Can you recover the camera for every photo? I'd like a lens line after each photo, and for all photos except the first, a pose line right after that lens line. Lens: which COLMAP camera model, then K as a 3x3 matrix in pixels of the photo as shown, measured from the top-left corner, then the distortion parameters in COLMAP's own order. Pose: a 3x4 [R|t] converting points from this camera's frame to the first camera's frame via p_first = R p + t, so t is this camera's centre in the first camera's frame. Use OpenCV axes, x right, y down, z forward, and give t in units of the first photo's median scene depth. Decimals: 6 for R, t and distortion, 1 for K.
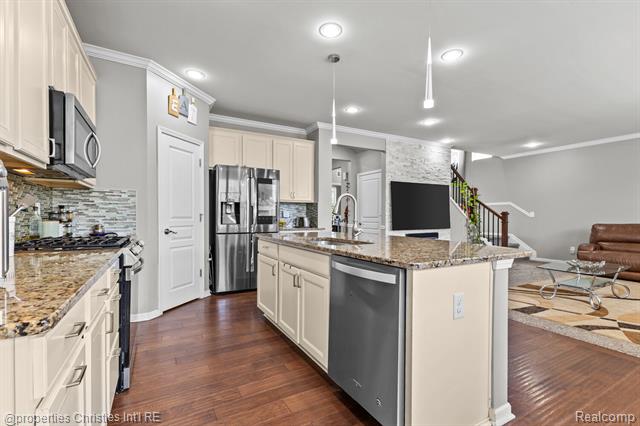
lens RADIAL K [[286.8, 0, 318.9], [0, 286.8, 221.2], [0, 0, 1]] dist [0.017356, 0.000038]
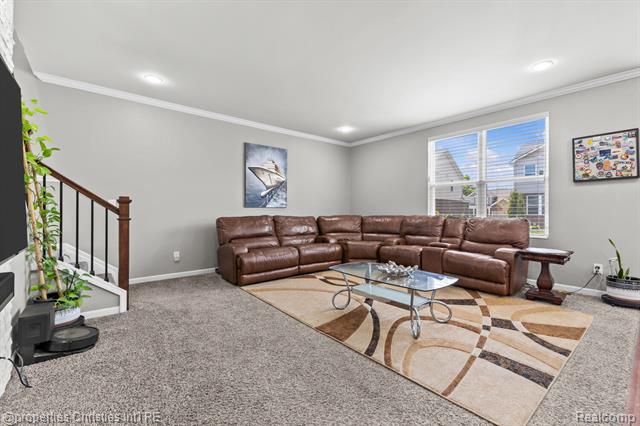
lens RADIAL K [[278.9, 0, 321.1], [0, 278.9, 209.6], [0, 0, 1]] dist [0.014342, -0.002558]
pose [[-0.190207, -0.001330, 0.981743, 0.149943], [0.016965, 0.999845, 0.004641, -0.009737], [-0.981597, 0.017538, -0.190155, 0.857155]]
